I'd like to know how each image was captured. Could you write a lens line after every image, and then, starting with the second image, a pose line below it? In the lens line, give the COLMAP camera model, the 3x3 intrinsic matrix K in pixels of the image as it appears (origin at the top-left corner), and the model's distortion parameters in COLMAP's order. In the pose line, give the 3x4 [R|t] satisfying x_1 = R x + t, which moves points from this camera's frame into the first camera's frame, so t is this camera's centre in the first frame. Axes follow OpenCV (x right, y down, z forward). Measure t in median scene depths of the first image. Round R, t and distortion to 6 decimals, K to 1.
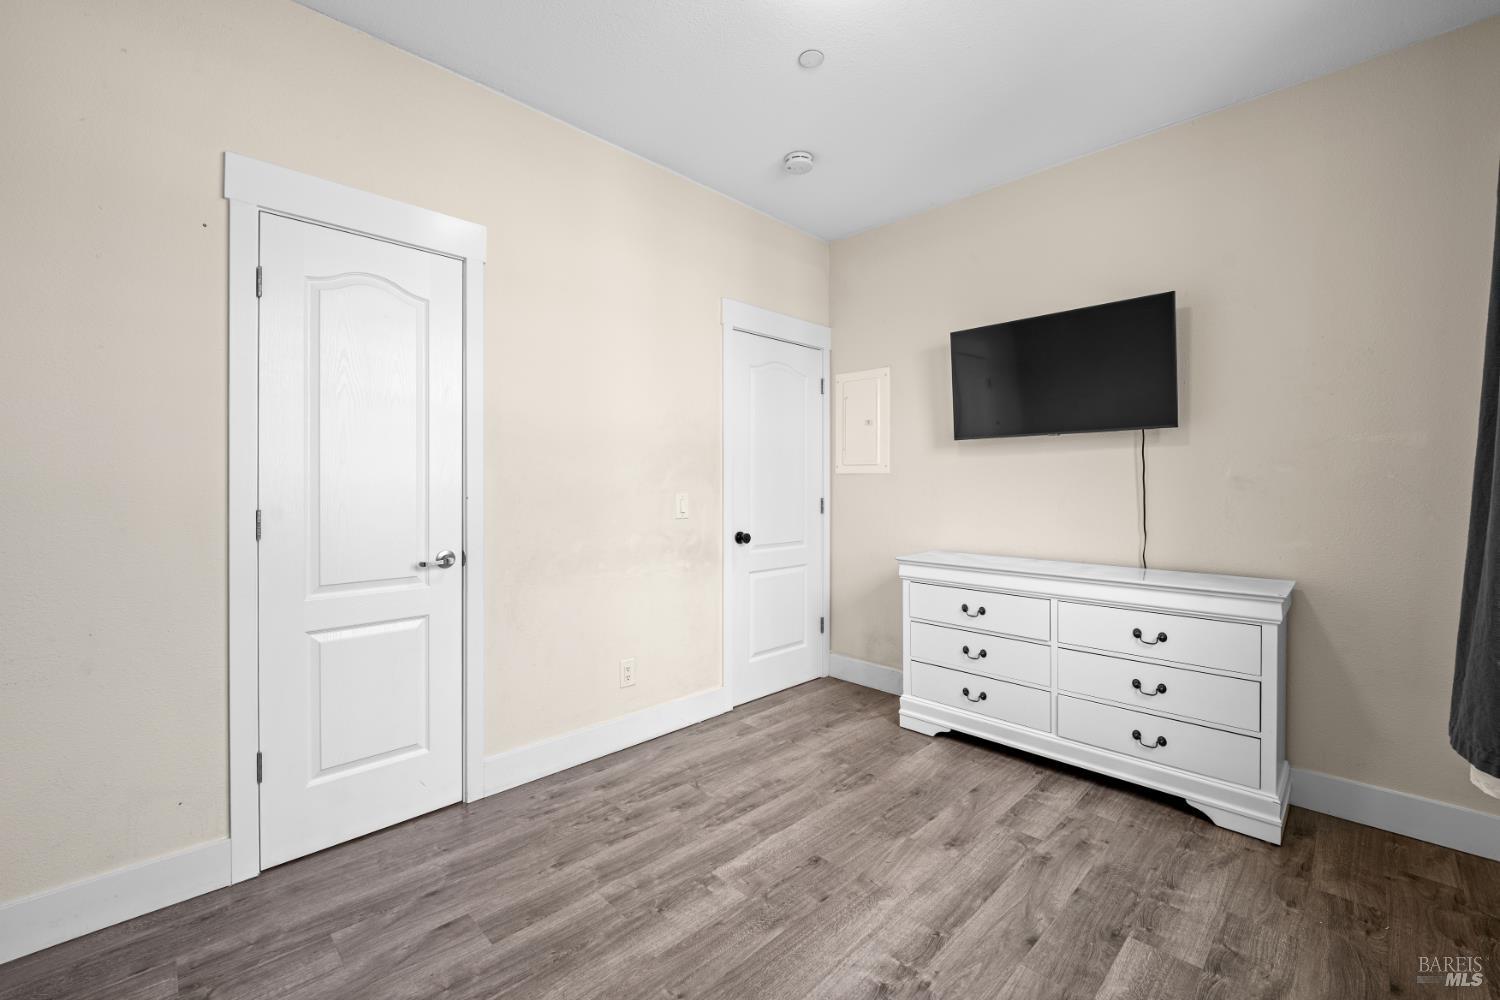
lens RADIAL K [[619.4, 0, 740.7], [0, 619.4, 481.9], [0, 0, 1]] dist [-0.000619, -0.000093]
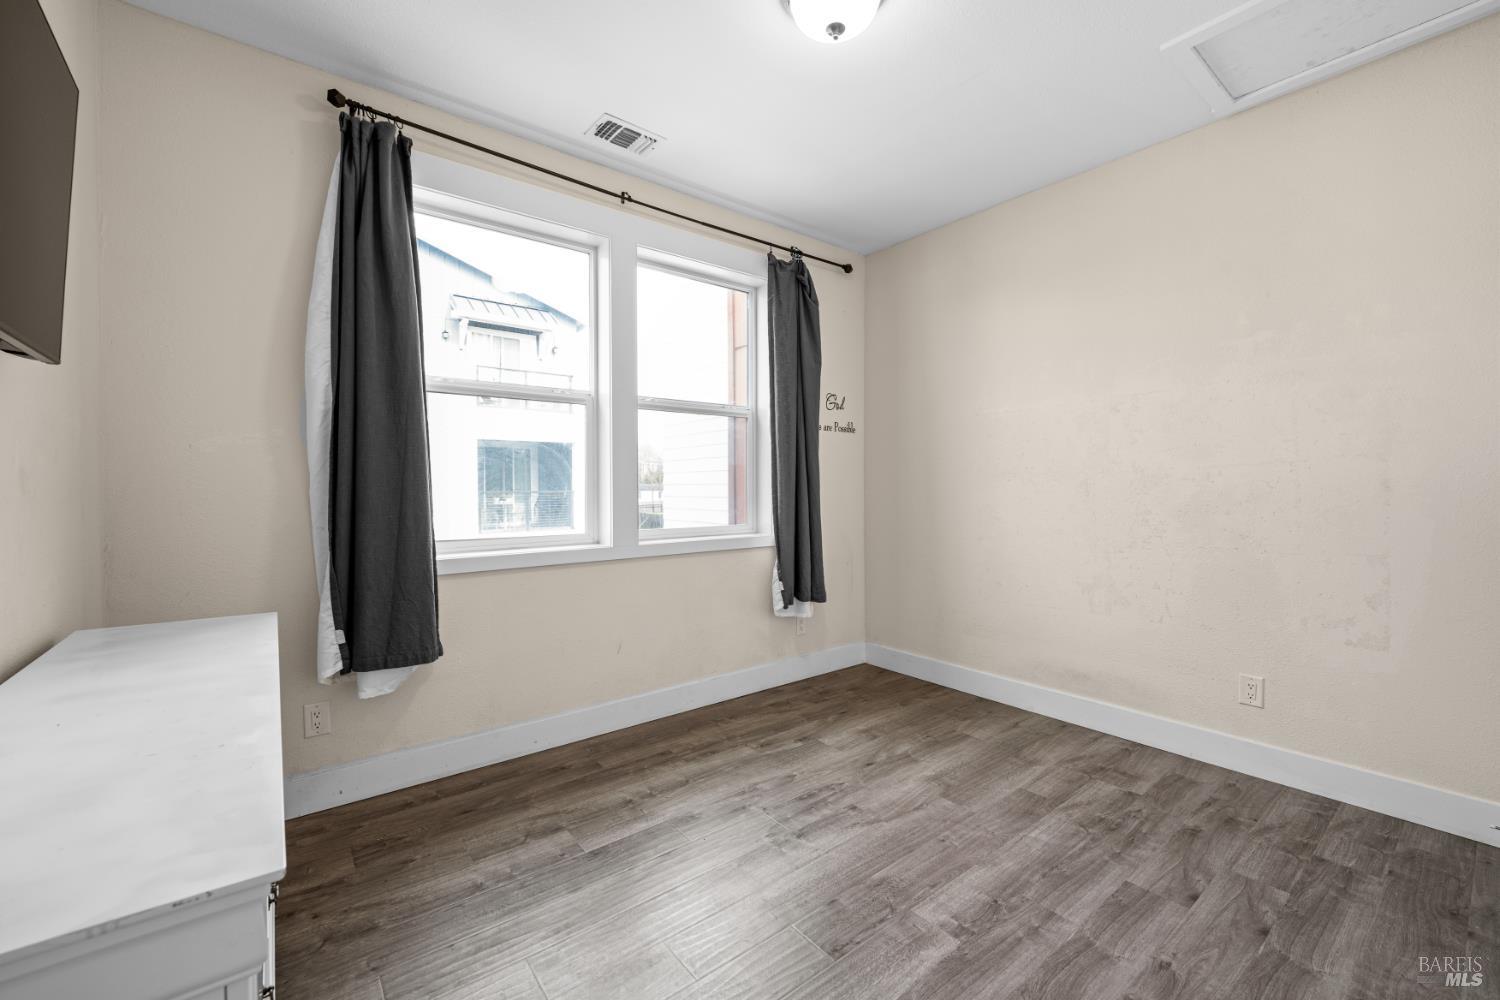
lens RADIAL K [[619.4, 0, 740.7], [0, 619.4, 481.9], [0, 0, 1]] dist [-0.000619, -0.000093]
pose [[-0.993669, -0.000084, 0.112345, 0.176594], [-0.001029, 0.999965, -0.008357, 0.008052], [-0.112340, -0.008420, -0.993634, 2.105683]]
